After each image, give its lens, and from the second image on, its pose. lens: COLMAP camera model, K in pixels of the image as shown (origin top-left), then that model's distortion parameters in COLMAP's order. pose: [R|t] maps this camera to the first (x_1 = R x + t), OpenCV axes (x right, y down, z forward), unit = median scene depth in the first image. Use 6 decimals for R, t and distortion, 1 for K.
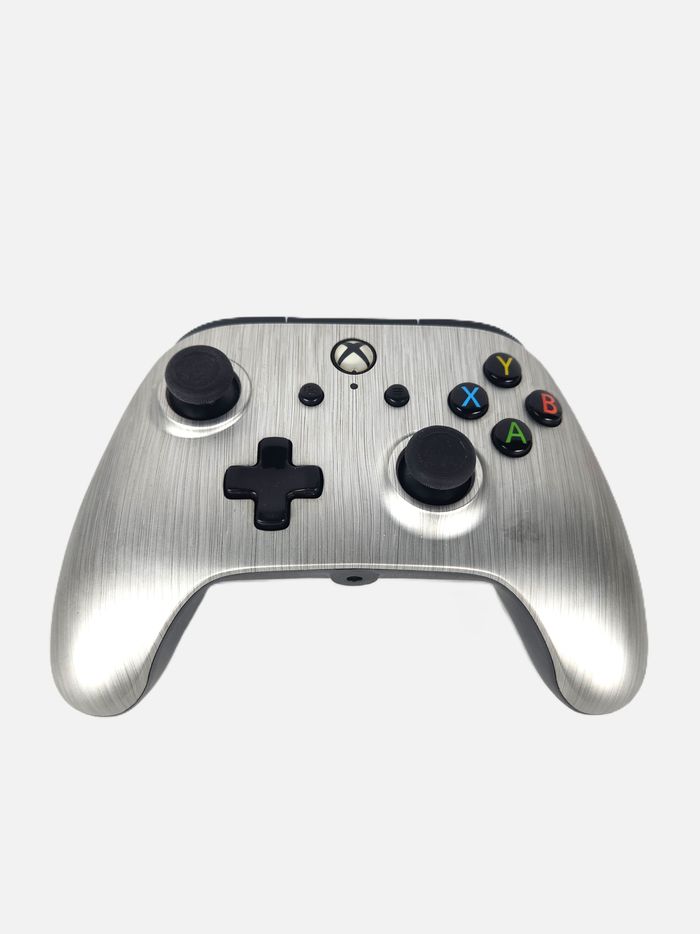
lens RADIAL K [[633.0, 0, 350.0], [0, 633.0, 467.0], [0, 0, 1]] dist [-0.001227, -0.000261]
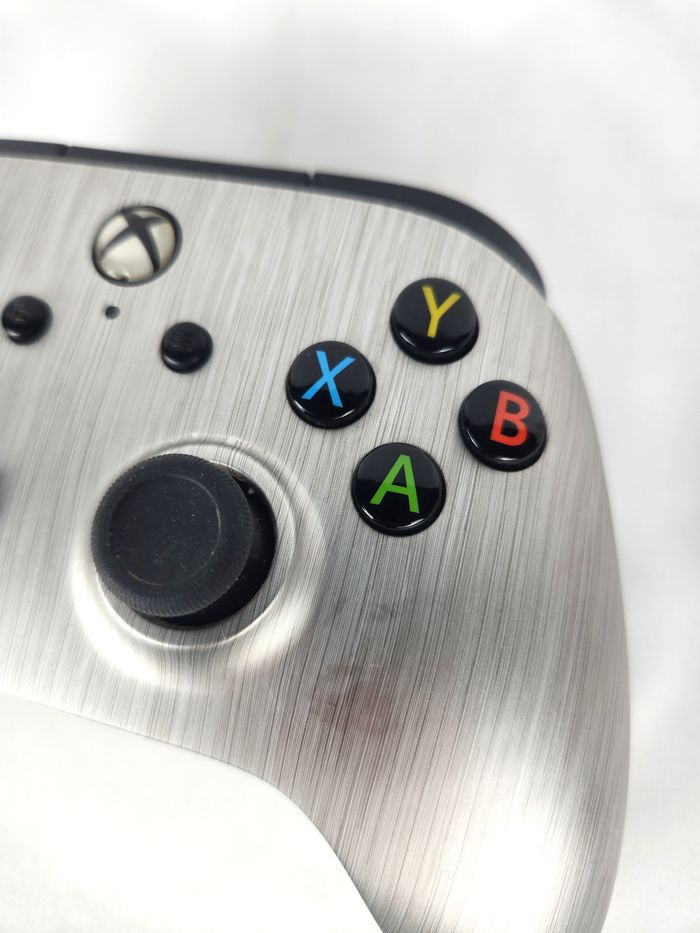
lens RADIAL K [[680.8, 0, 350.0], [0, 680.8, 466.5], [0, 0, 1]] dist [-0.057409, -0.000581]
pose [[0.967018, 0.188901, -0.170861, 0.293415], [-0.142823, 0.957567, 0.250333, -0.170164], [0.210899, -0.217674, 0.952964, 0.527171]]
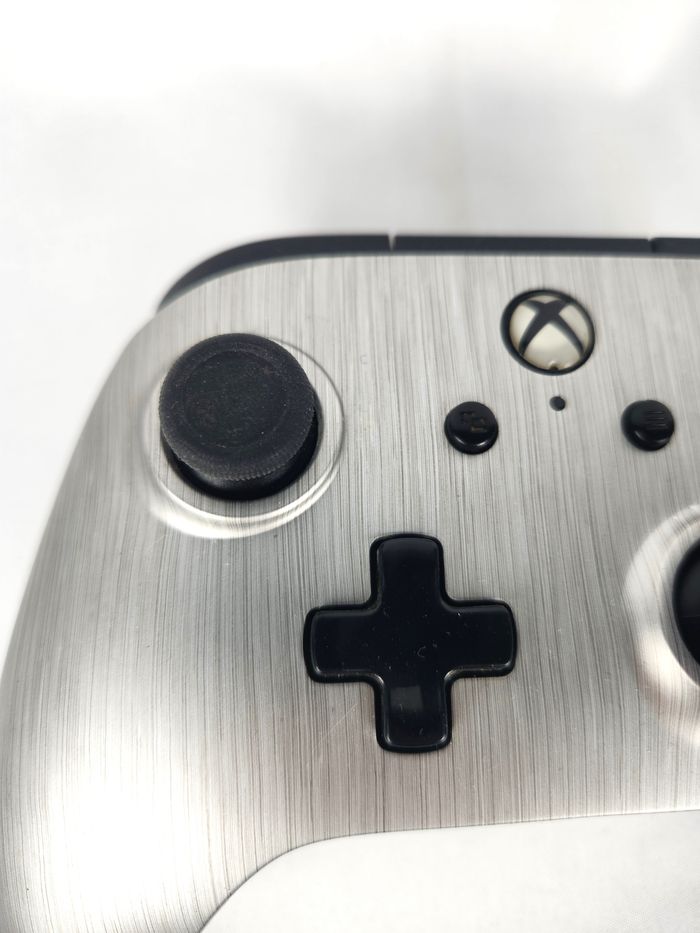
lens RADIAL K [[680.8, 0, 350.0], [0, 680.8, 466.5], [0, 0, 1]] dist [-0.057409, -0.000581]
pose [[0.999782, -0.016080, 0.013333, -0.157269], [0.012942, 0.977853, 0.208892, -0.189995], [-0.016397, -0.208674, 0.977848, 0.502456]]
